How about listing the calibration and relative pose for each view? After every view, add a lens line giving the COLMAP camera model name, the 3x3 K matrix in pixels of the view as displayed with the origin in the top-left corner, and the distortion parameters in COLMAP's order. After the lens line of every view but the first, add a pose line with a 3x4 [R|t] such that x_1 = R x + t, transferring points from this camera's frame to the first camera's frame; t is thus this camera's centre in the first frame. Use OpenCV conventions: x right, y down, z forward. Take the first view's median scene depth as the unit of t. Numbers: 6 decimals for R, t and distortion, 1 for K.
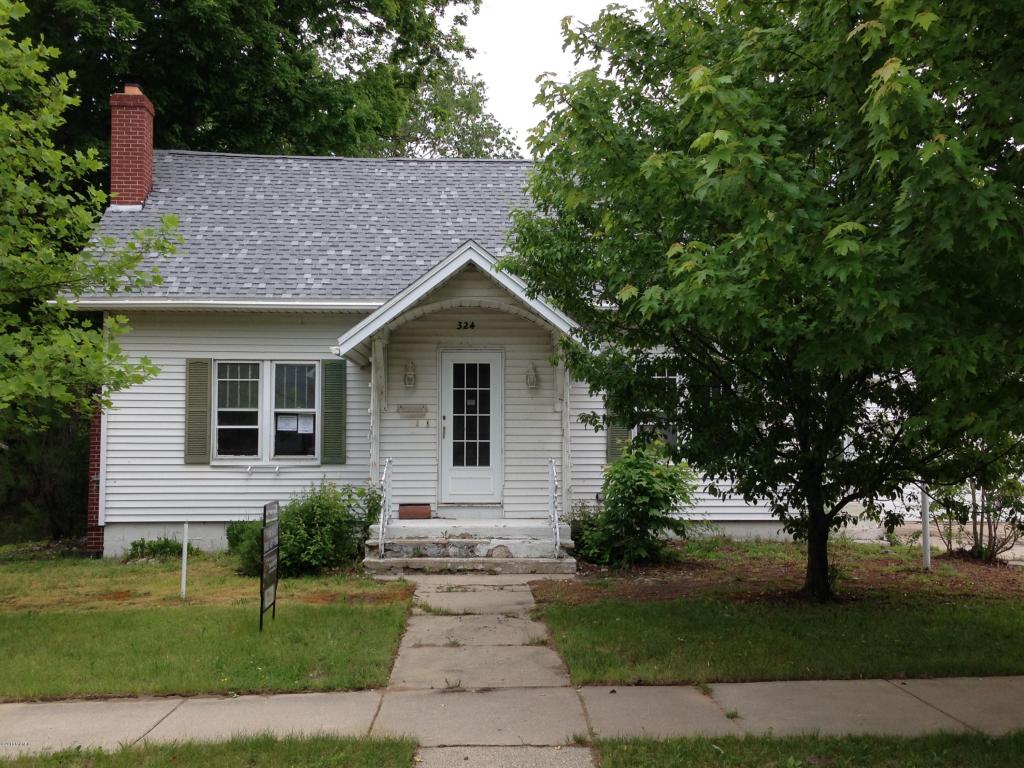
lens RADIAL K [[1204.8, 0, 512.0], [0, 1204.8, 384.0], [0, 0, 1]] dist [-0.012918, -0.014182]
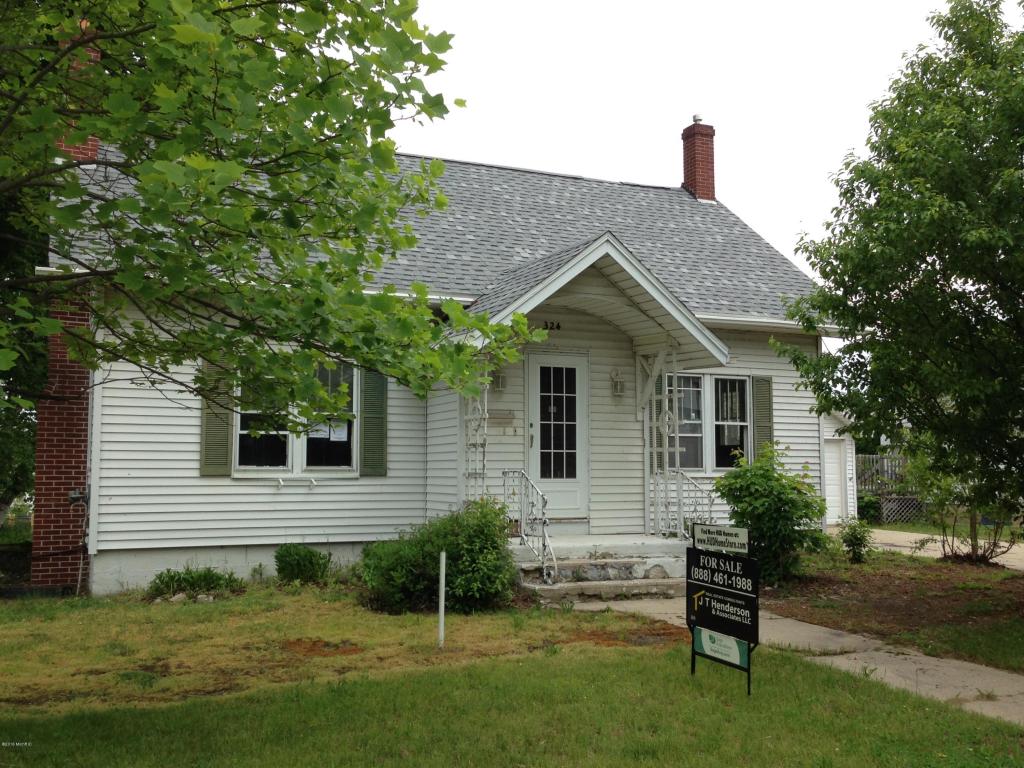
lens RADIAL K [[1071.2, 0, 512.0], [0, 1071.2, 384.0], [0, 0, 1]] dist [0.017907, 0.014707]
pose [[0.929044, 0.030529, 0.368707, -0.369333], [-0.023973, 0.999463, -0.022350, 0.015152], [-0.369191, 0.011925, 0.929277, 0.248503]]
